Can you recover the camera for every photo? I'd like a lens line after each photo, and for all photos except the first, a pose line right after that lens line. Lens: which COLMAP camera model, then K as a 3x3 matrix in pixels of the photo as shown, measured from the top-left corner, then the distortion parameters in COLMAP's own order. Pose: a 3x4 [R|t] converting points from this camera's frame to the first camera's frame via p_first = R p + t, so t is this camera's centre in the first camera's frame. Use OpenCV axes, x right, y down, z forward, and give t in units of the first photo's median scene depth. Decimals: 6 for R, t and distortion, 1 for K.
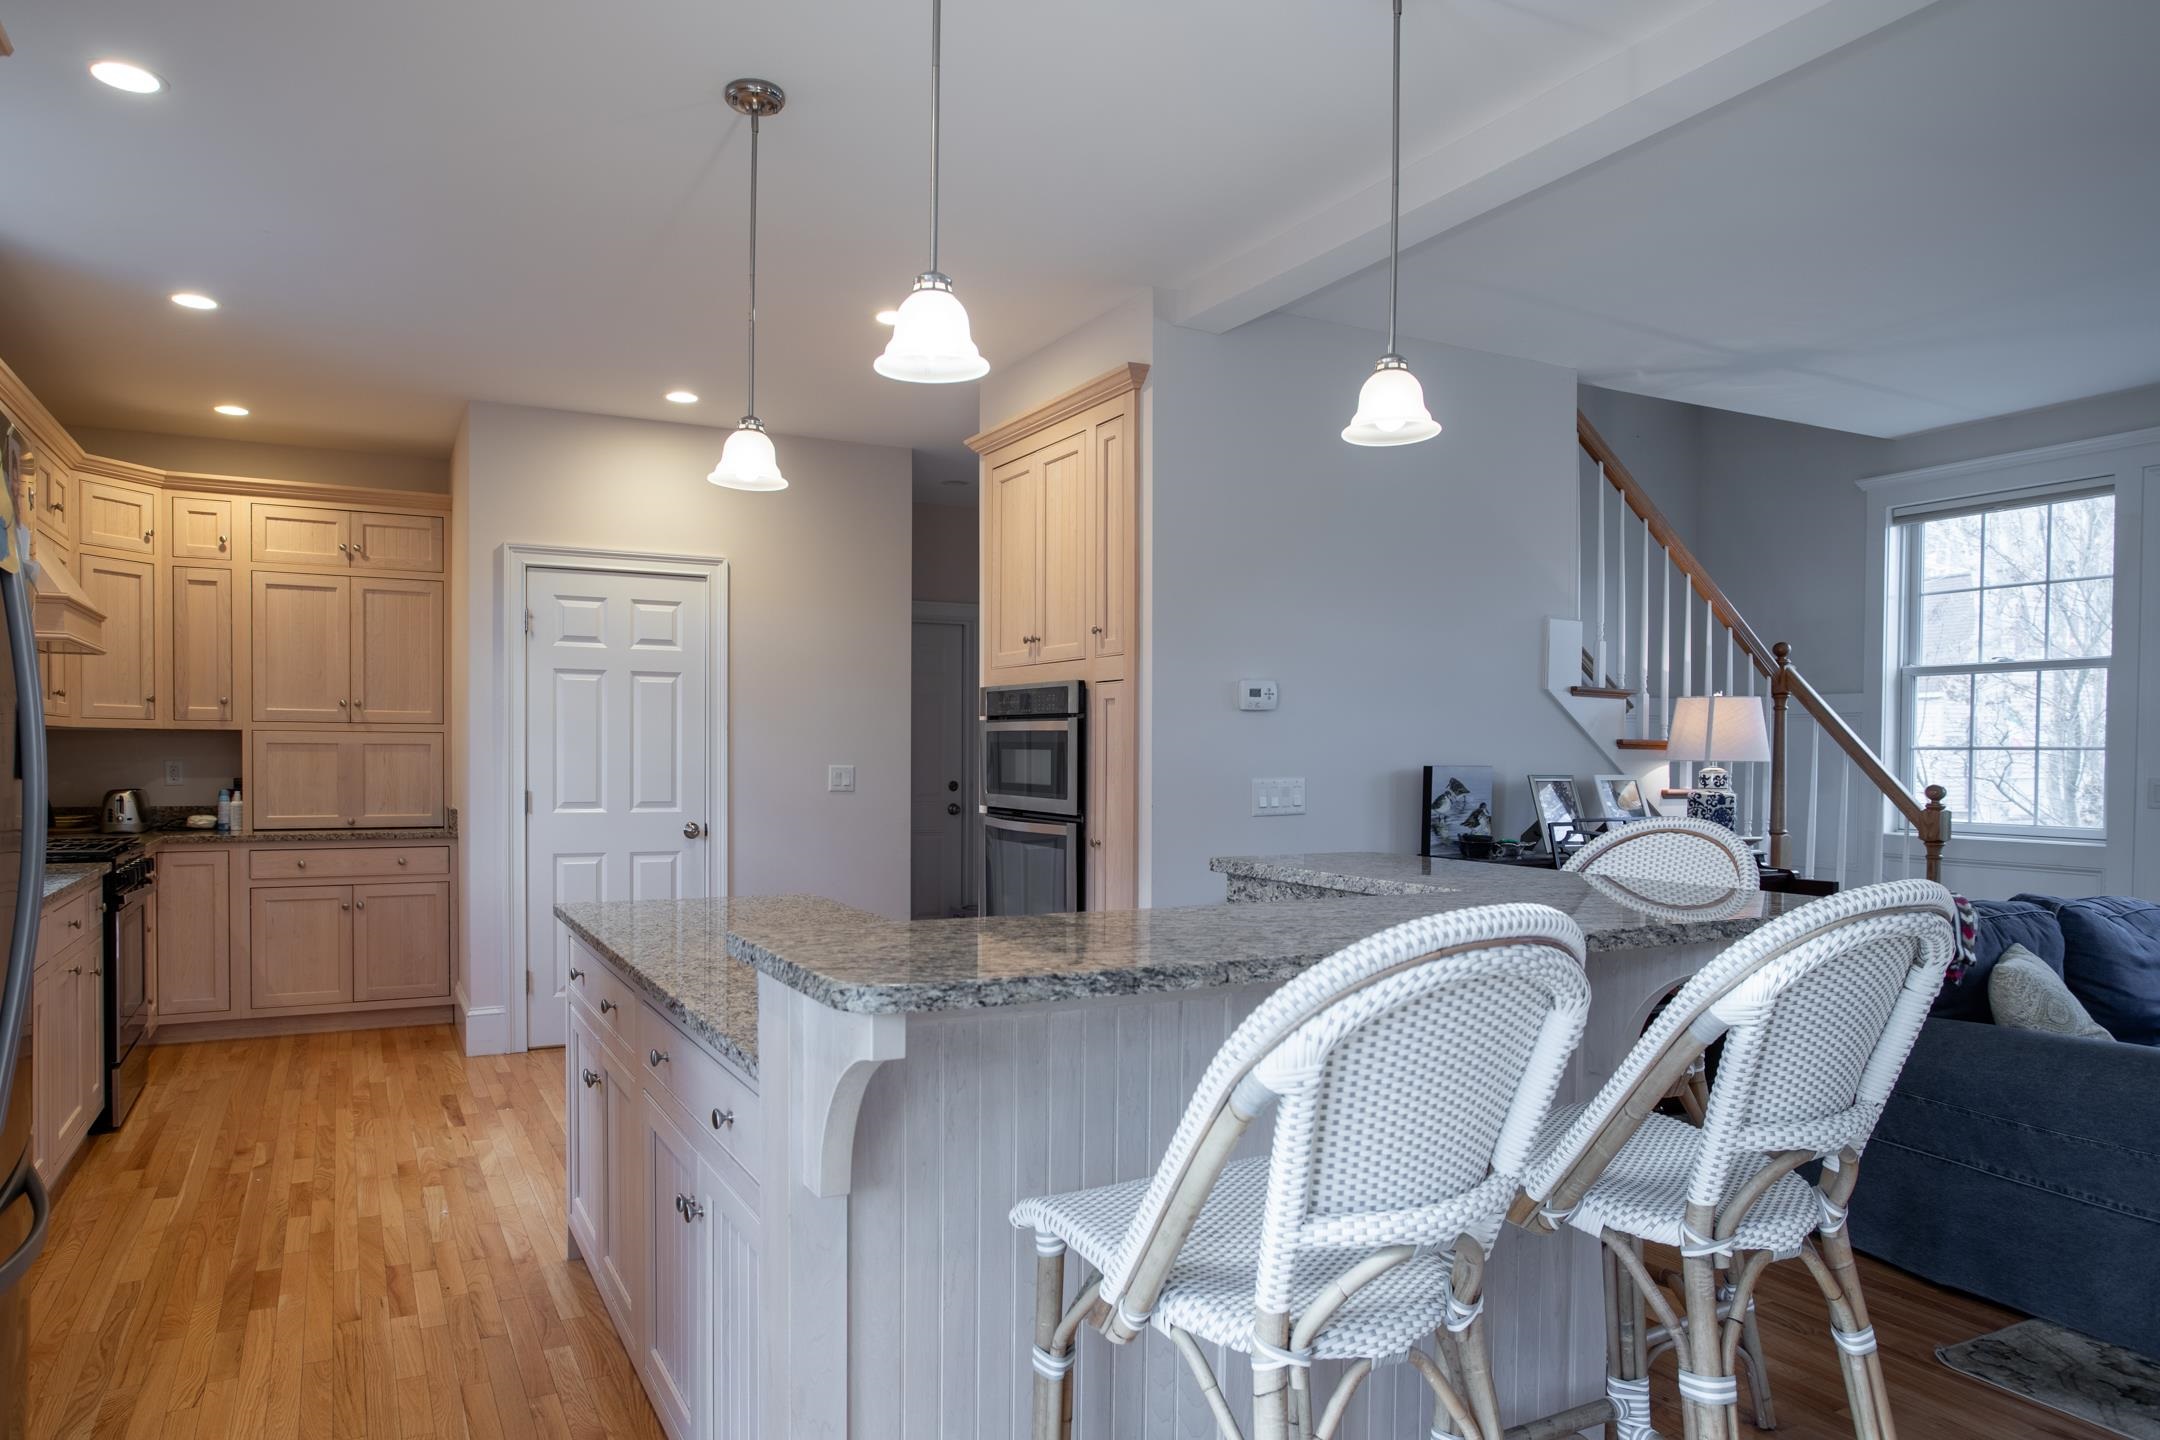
lens RADIAL K [[1351.6, 0, 1021.8], [0, 1351.6, 796.8], [0, 0, 1]] dist [-0.053924, 0.048216]
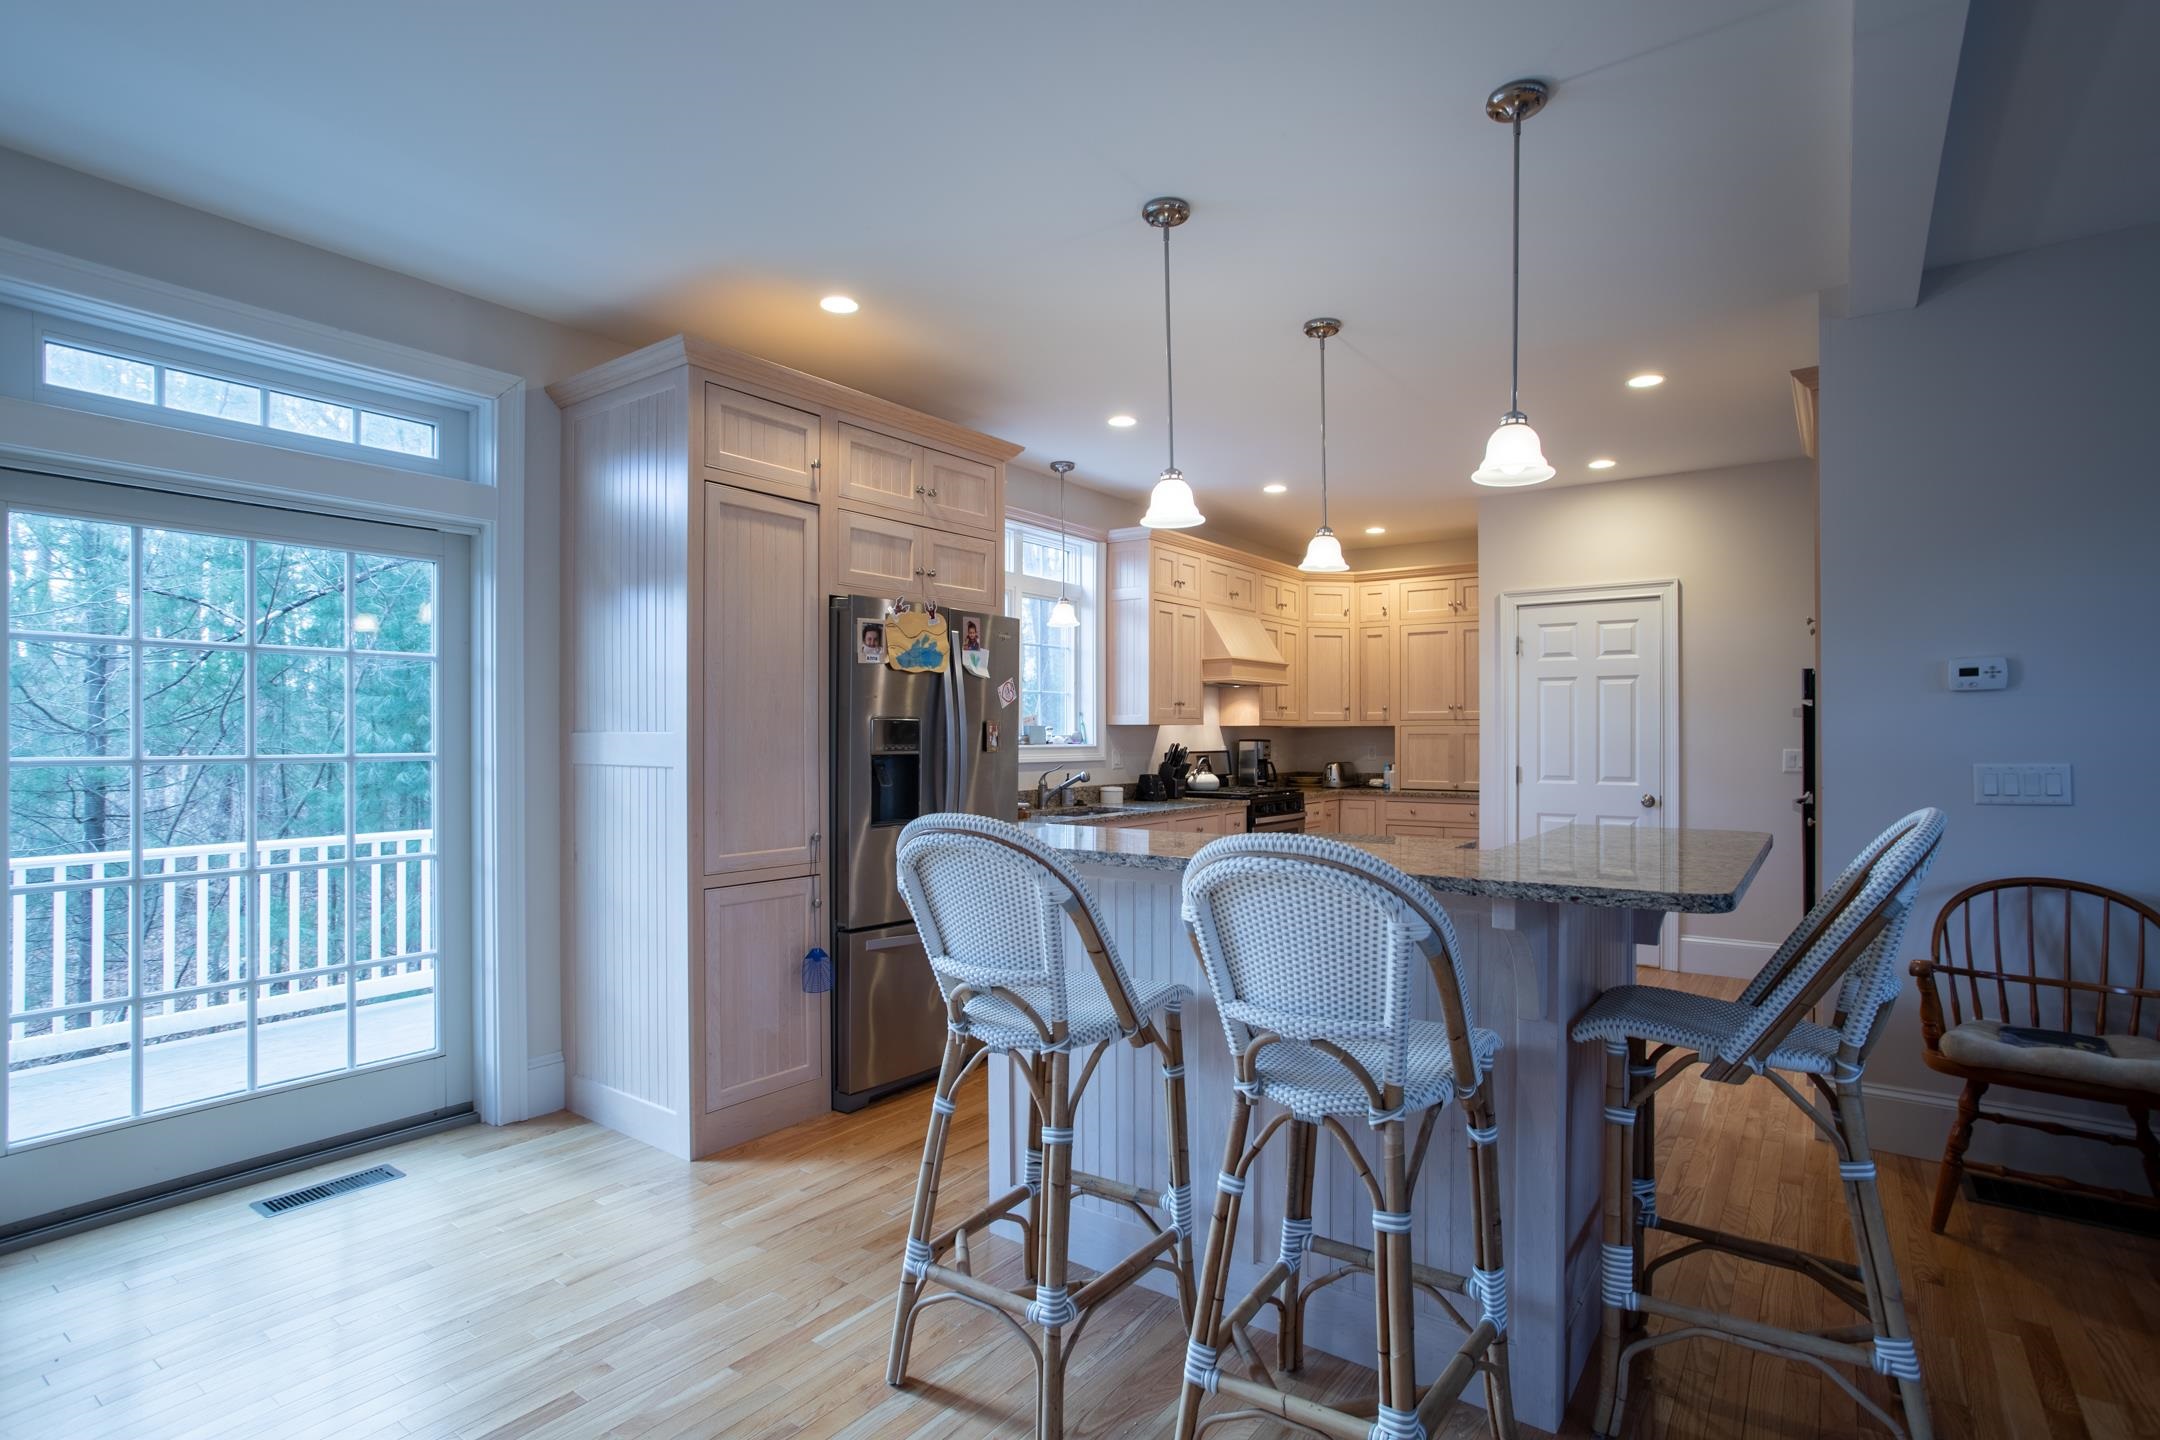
lens RADIAL K [[1080.8, 0, 1103.6], [0, 1080.8, 741.9], [0, 0, 1]] dist [-0.036231, 0.029229]
pose [[0.469709, -0.003662, -0.882814, 0.405358], [-0.023181, 0.999595, -0.016480, -0.001760], [0.882517, 0.028205, 0.469434, 0.091740]]
